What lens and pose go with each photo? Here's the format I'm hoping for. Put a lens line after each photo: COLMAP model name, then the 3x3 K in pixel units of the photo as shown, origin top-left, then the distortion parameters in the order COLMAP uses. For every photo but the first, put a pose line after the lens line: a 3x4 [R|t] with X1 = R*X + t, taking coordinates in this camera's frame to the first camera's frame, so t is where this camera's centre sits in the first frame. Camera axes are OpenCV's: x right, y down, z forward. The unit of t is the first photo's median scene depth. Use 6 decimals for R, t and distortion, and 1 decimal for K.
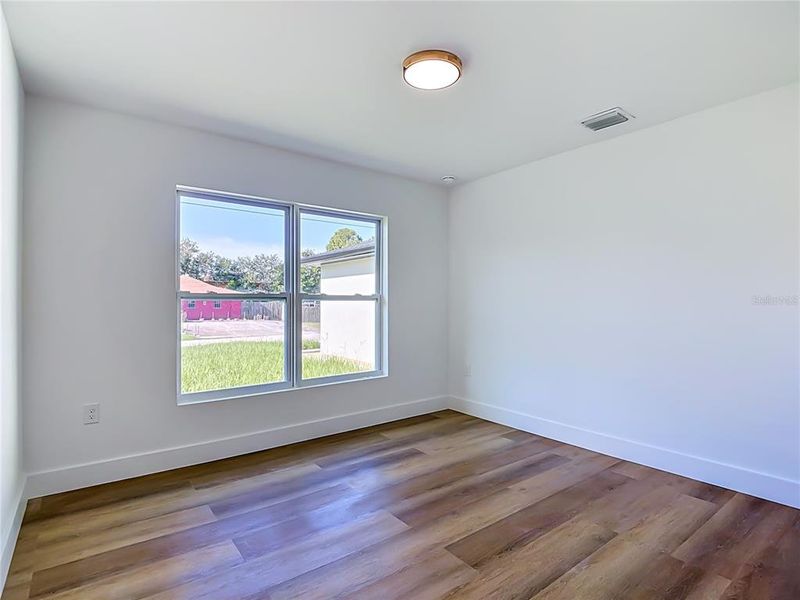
lens RADIAL K [[432.7, 0, 398.5], [0, 432.7, 296.7], [0, 0, 1]] dist [-0.003081, -0.010699]
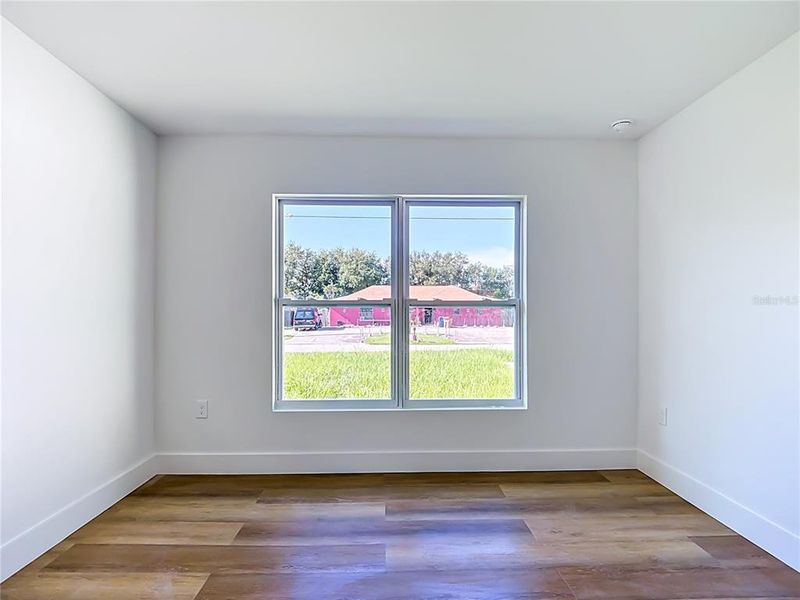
lens RADIAL K [[432.7, 0, 385.5], [0, 432.7, 301.3], [0, 0, 1]] dist [-0.003081, -0.010699]
pose [[0.798891, -0.011870, -0.601359, 0.260710], [0.007775, 0.999926, -0.009408, 0.004175], [0.601426, 0.002840, 0.798923, 0.291015]]
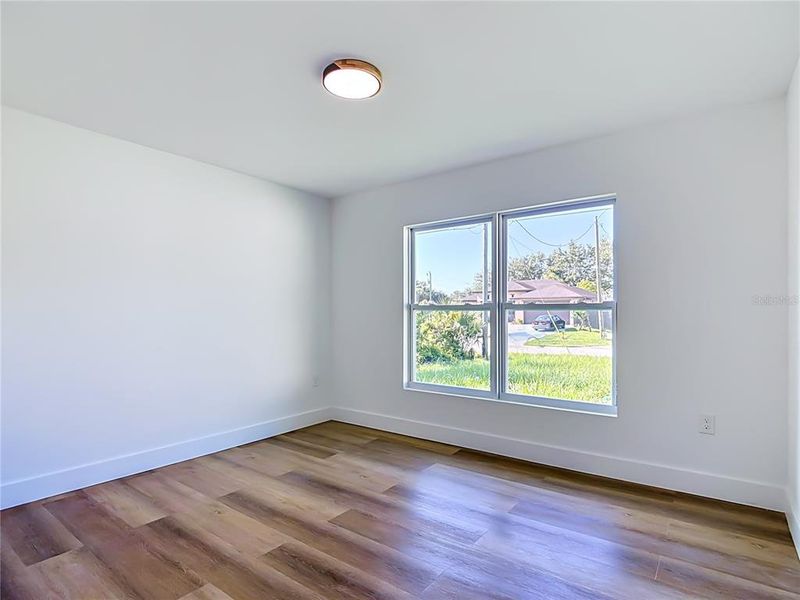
lens RADIAL K [[432.7, 0, 395.5], [0, 432.7, 306.3], [0, 0, 1]] dist [-0.003081, -0.010699]
pose [[0.238892, -0.013259, -0.970956, 0.666578], [0.015902, 0.999826, -0.009741, 0.004341], [0.970916, -0.013113, 0.239062, 0.544898]]
